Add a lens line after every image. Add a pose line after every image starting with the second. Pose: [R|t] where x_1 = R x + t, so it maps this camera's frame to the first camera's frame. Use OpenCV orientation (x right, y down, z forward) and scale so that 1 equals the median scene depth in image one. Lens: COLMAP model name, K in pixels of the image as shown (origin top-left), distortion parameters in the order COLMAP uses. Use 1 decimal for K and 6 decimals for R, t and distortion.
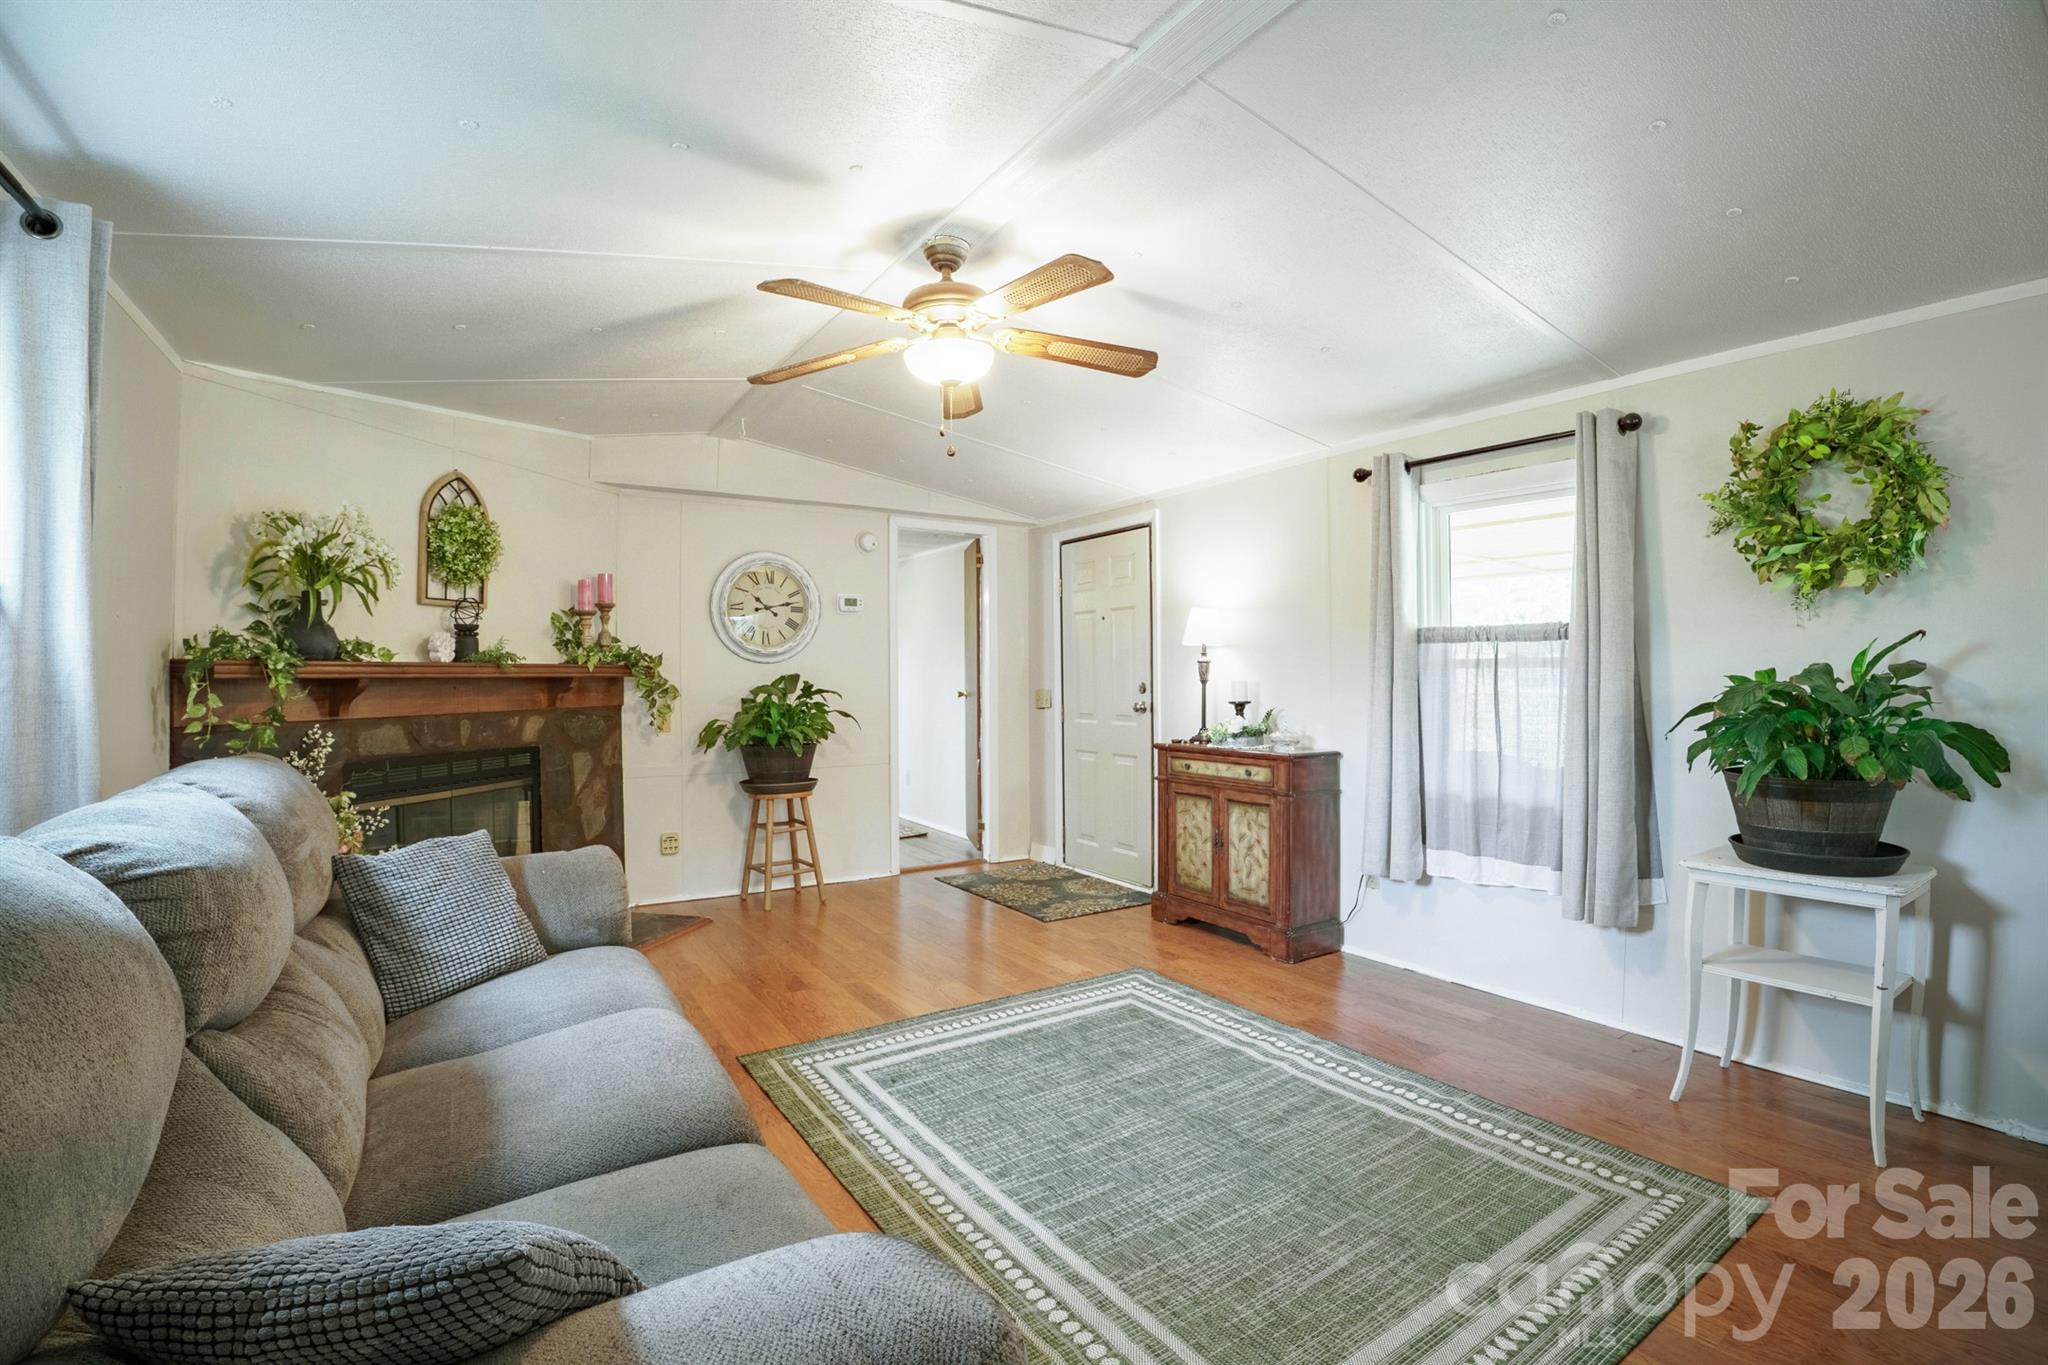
lens RADIAL K [[929.7, 0, 1034.6], [0, 929.7, 672.7], [0, 0, 1]] dist [-0.092147, 0.007525]
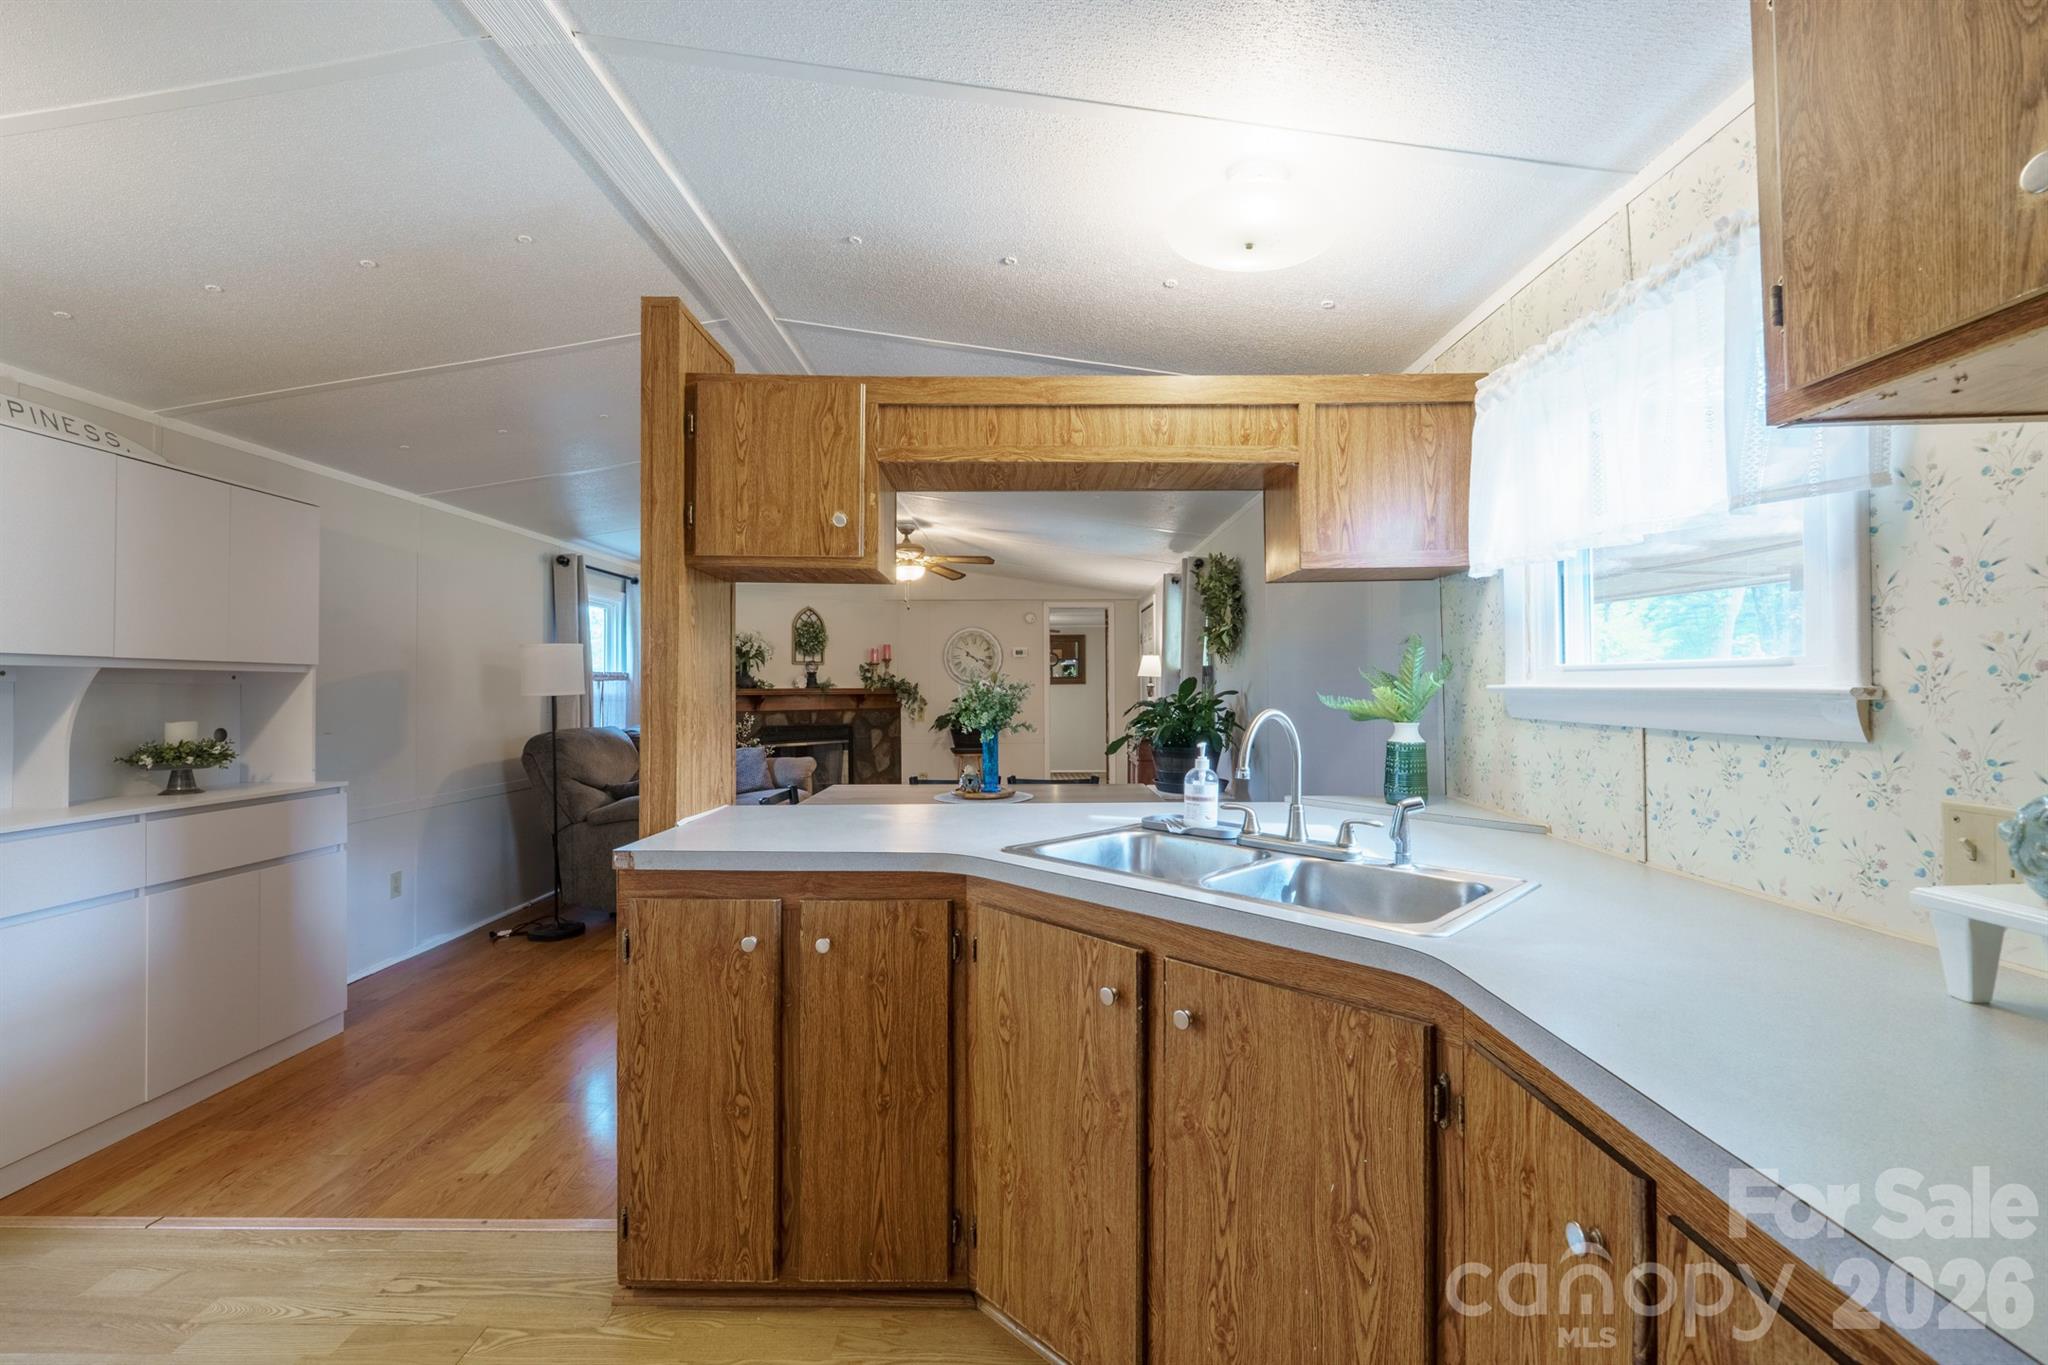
lens RADIAL K [[860.5, 0, 995.9], [0, 860.5, 674.9], [0, 0, 1]] dist [-0.008573, 0.000043]
pose [[0.813188, -0.009108, -0.581930, 1.168210], [0.002674, 0.999925, -0.011913, -0.019555], [0.581995, 0.008131, 0.813152, -0.604094]]
